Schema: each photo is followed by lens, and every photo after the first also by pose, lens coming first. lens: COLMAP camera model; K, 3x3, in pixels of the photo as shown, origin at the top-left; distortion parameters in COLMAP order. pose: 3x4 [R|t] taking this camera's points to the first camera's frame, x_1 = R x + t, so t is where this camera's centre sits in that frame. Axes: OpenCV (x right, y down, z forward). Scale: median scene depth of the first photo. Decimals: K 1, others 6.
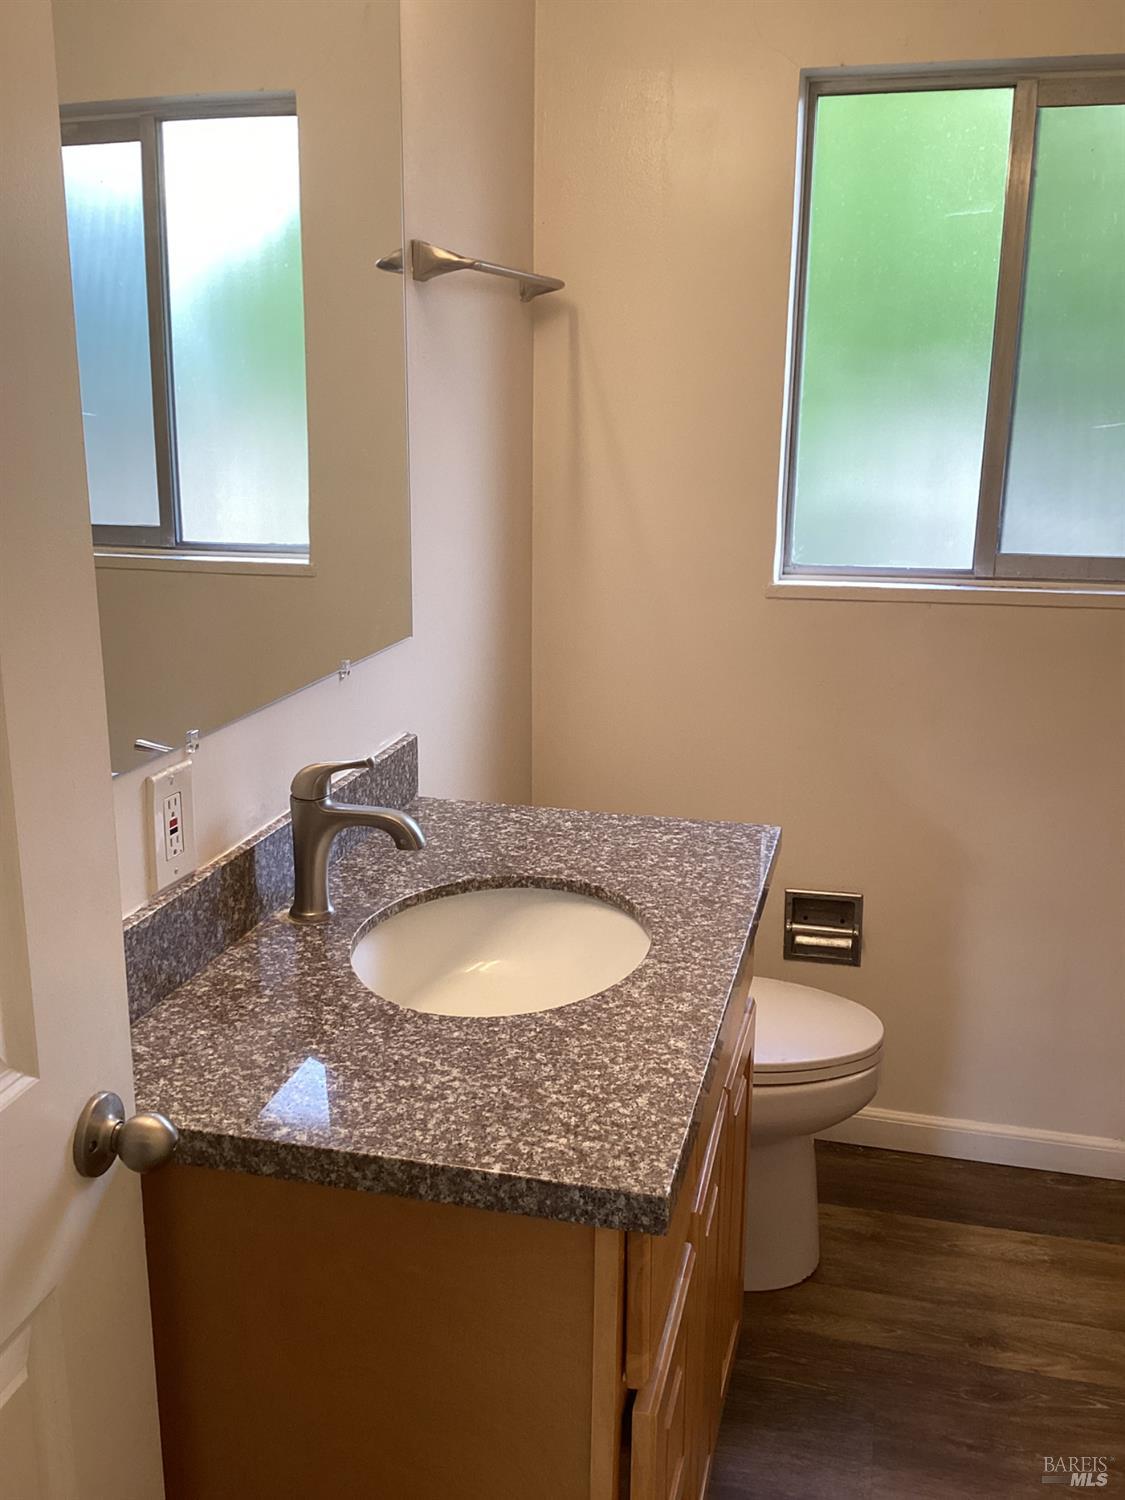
lens RADIAL K [[1350.2, 0, 552.0], [0, 1350.2, 755.2], [0, 0, 1]] dist [0.093502, -0.166163]
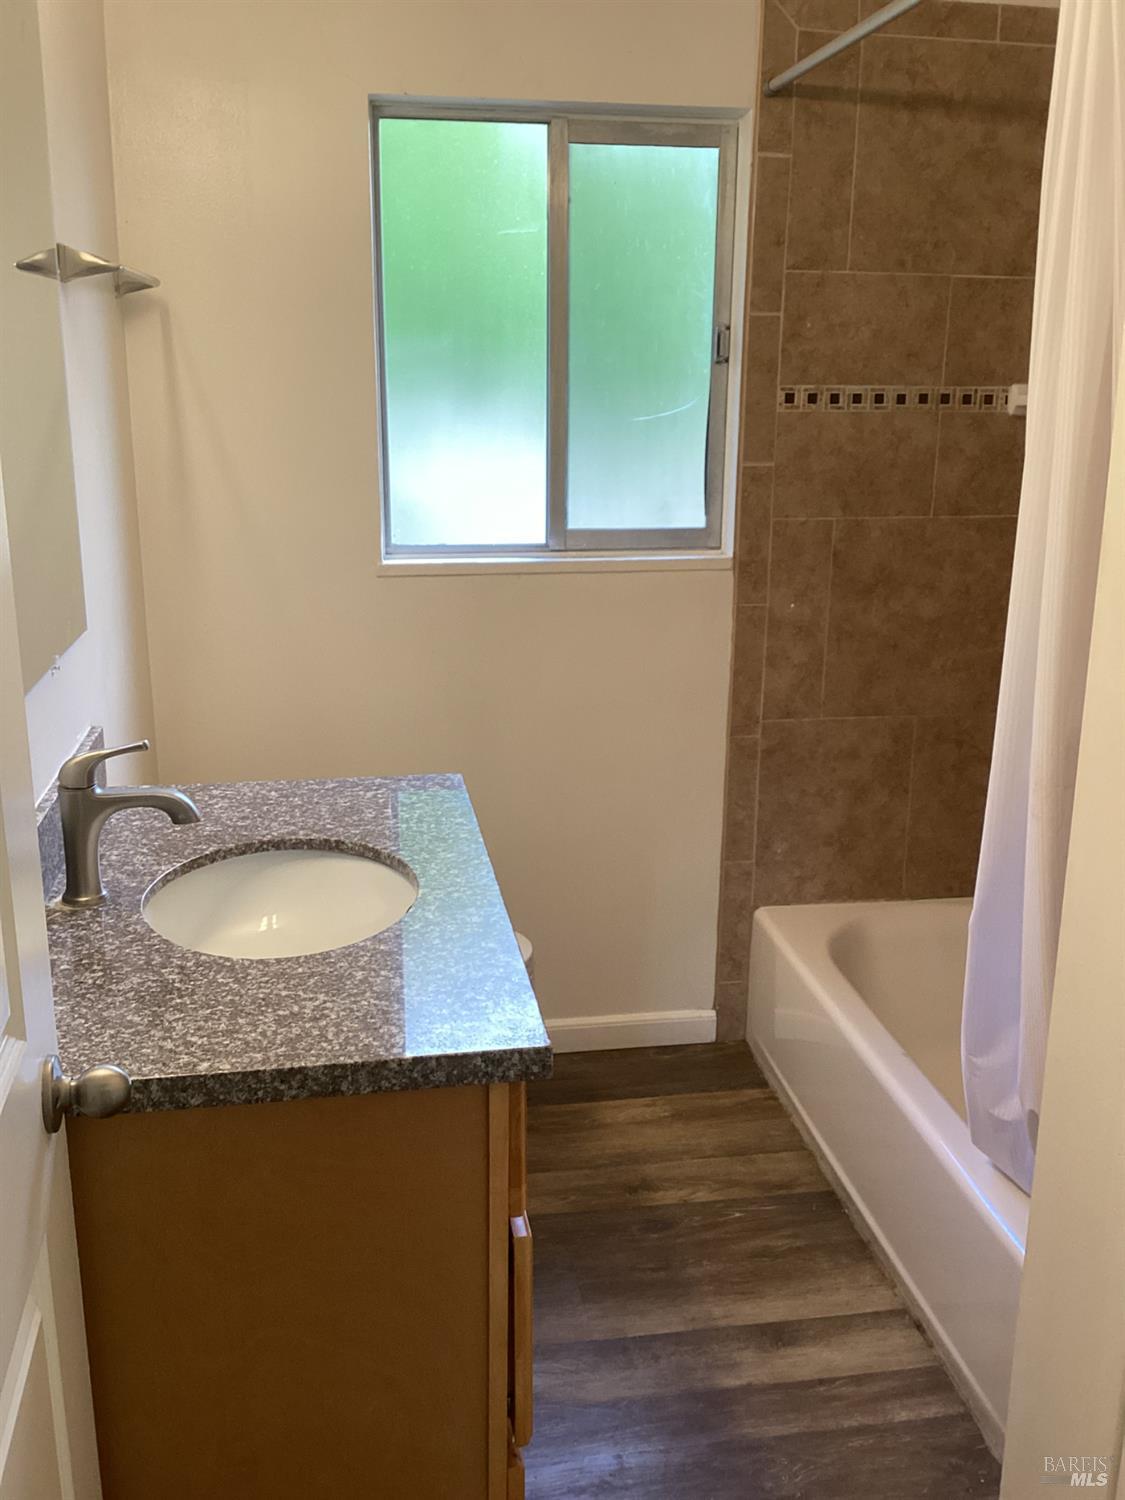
lens RADIAL K [[1350.2, 0, 563.4], [0, 1350.2, 750.8], [0, 0, 1]] dist [0.093502, -0.166163]
pose [[0.918648, -0.104421, 0.381026, -0.188643], [0.100306, 0.994483, 0.030704, 0.007250], [-0.382130, 0.010013, 0.924054, -0.090590]]
